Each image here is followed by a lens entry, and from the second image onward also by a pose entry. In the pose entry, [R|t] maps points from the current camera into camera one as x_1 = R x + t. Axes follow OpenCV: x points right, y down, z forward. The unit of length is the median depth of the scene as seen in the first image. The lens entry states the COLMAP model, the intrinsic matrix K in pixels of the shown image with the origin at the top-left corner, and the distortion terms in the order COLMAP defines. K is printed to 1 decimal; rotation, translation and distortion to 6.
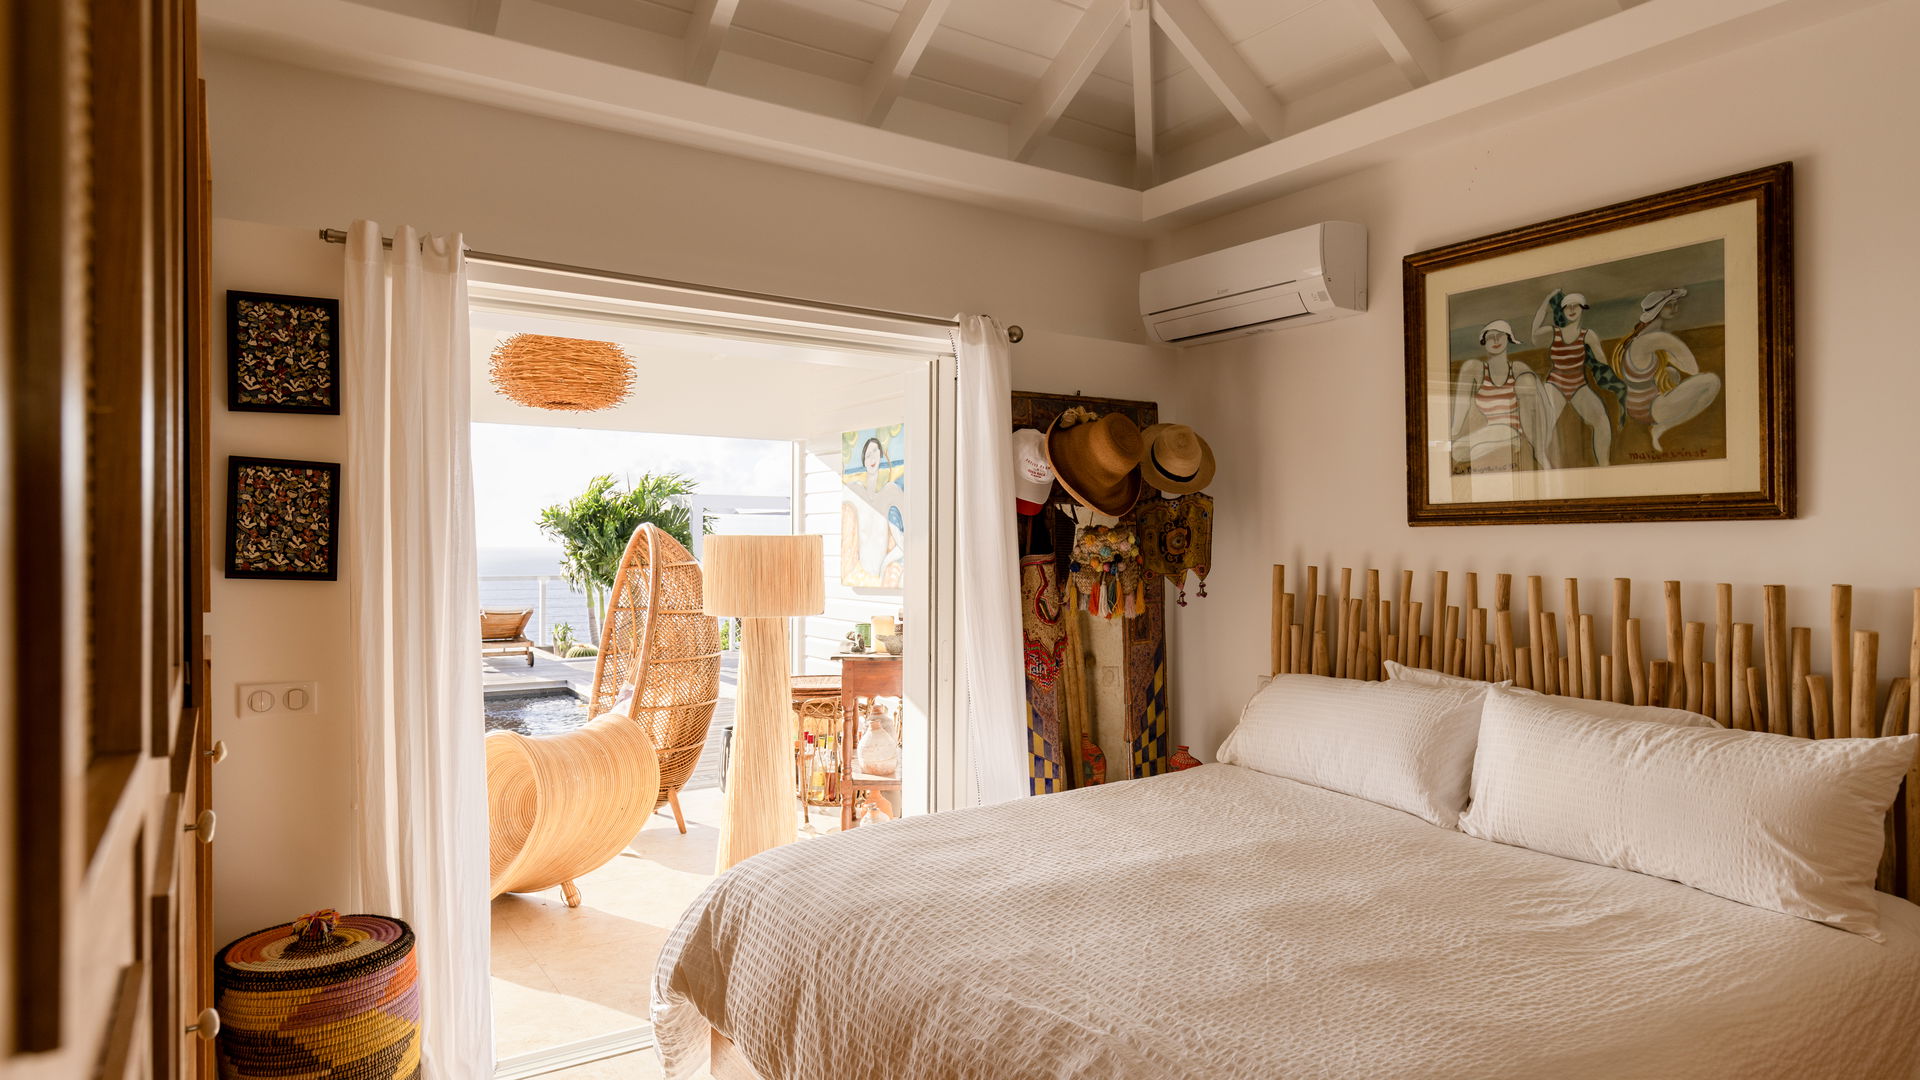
lens RADIAL K [[1130.0, 0, 960.0], [0, 1130.0, 540.0], [0, 0, 1]] dist [0.000130, -0.000045]
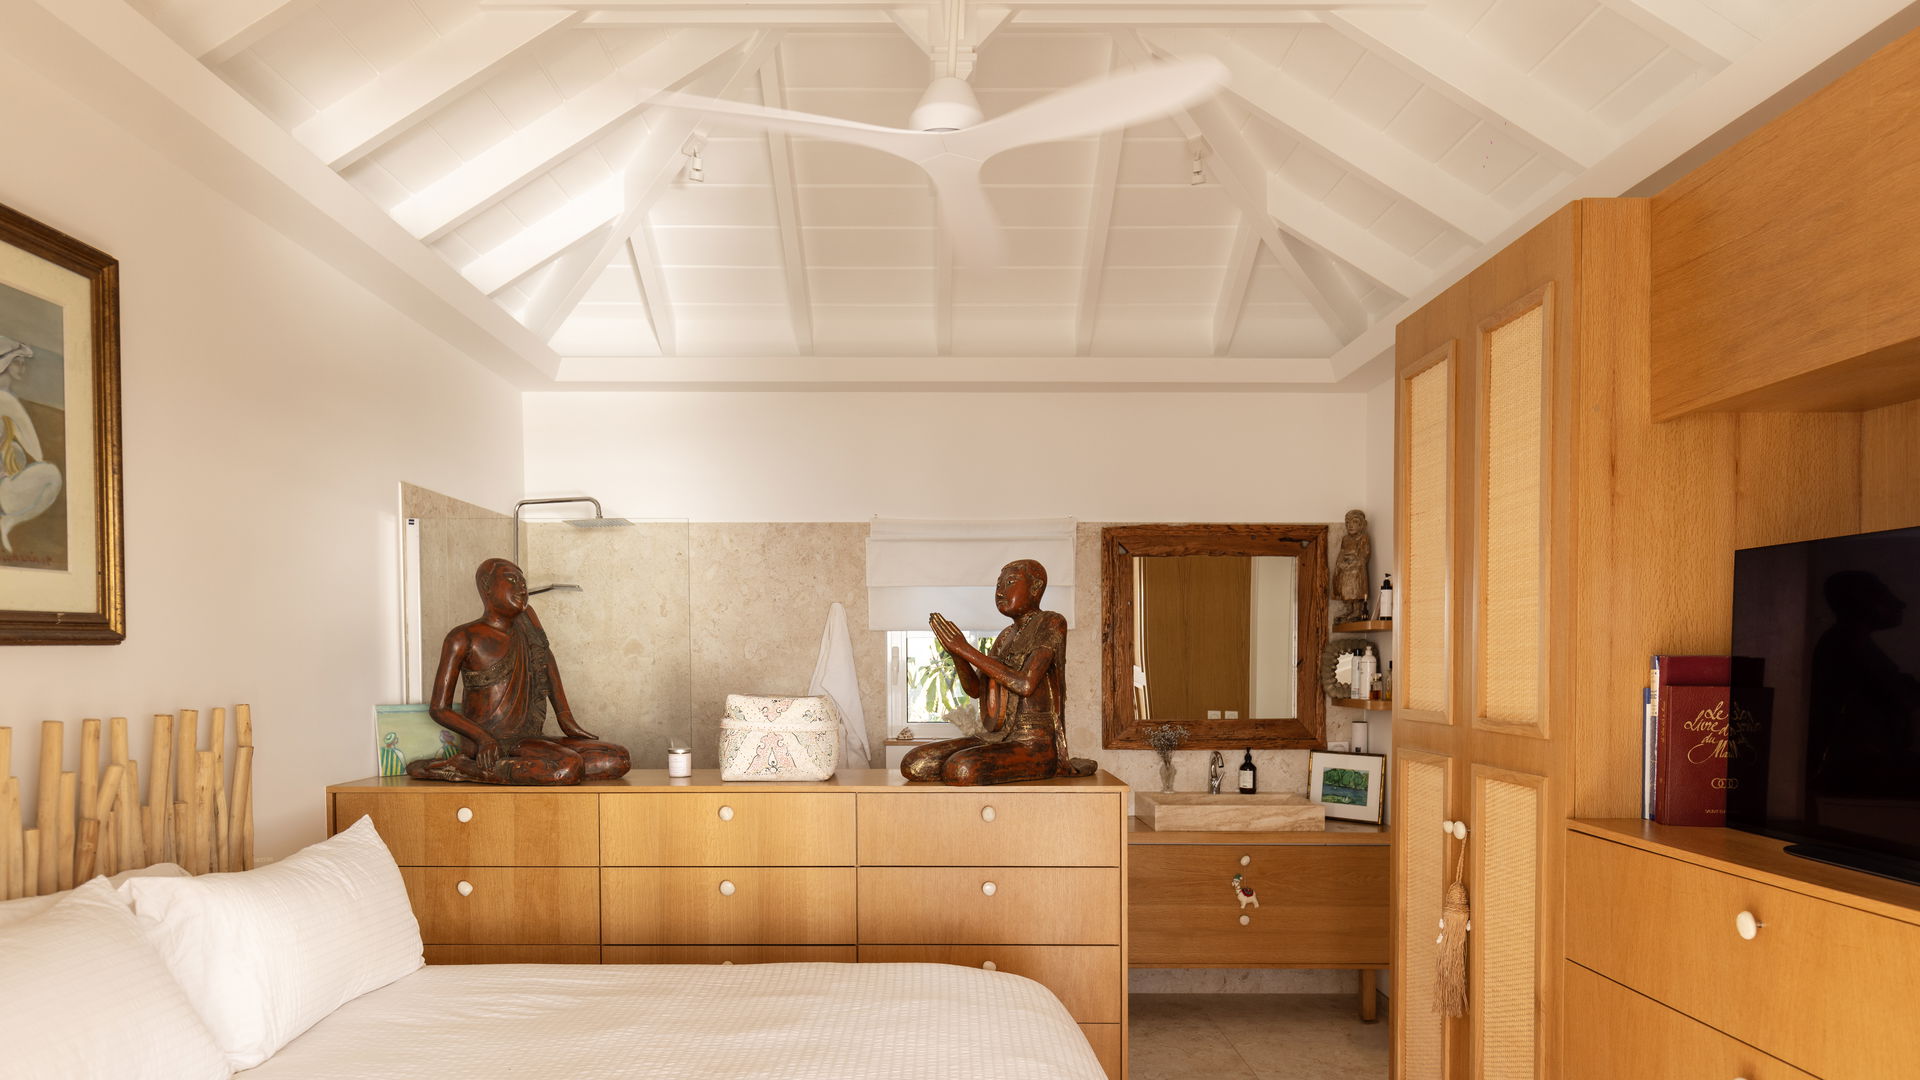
lens RADIAL K [[1130.0, 0, 960.0], [0, 1130.0, 540.0], [0, 0, 1]] dist [0.000130, -0.000045]
pose [[-0.876786, 0.016304, 0.480604, -0.312641], [-0.029692, 0.995683, -0.087944, -0.039904], [-0.479963, -0.091378, -0.872517, 1.397671]]
